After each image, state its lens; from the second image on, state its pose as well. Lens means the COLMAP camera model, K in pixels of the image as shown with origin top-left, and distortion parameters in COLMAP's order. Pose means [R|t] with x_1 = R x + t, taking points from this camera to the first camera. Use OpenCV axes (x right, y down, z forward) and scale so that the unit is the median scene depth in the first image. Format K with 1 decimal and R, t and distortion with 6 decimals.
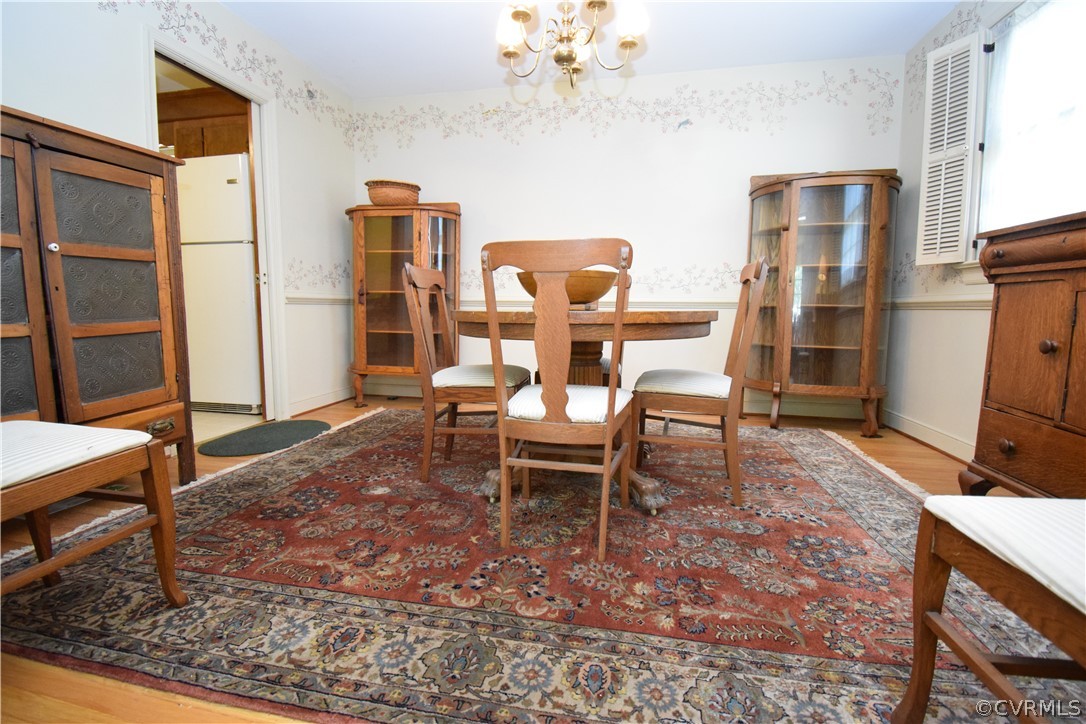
lens RADIAL K [[492.4, 0, 542.7], [0, 492.4, 366.5], [0, 0, 1]] dist [0.004971, -0.017516]
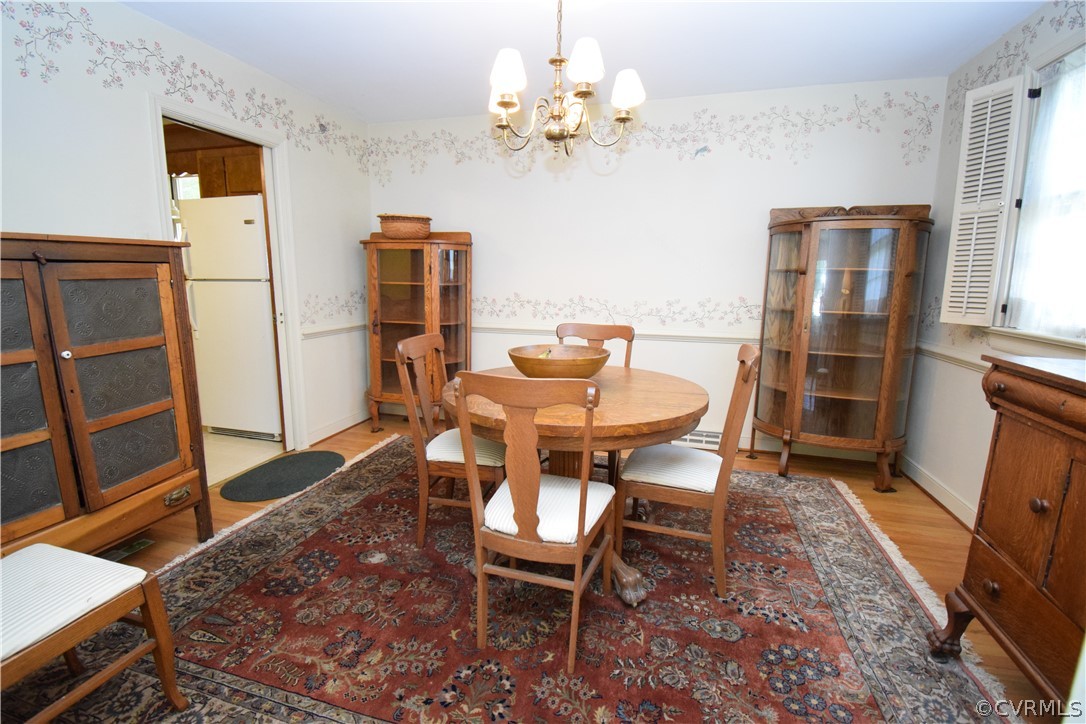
lens RADIAL K [[492.4, 0, 544.0], [0, 492.4, 357.1], [0, 0, 1]] dist [0.004971, -0.017516]
pose [[0.997141, 0.014914, -0.074074, 0.092401], [-0.010260, 0.997972, 0.062826, -0.235057], [0.074861, -0.061887, 0.995272, 0.005104]]
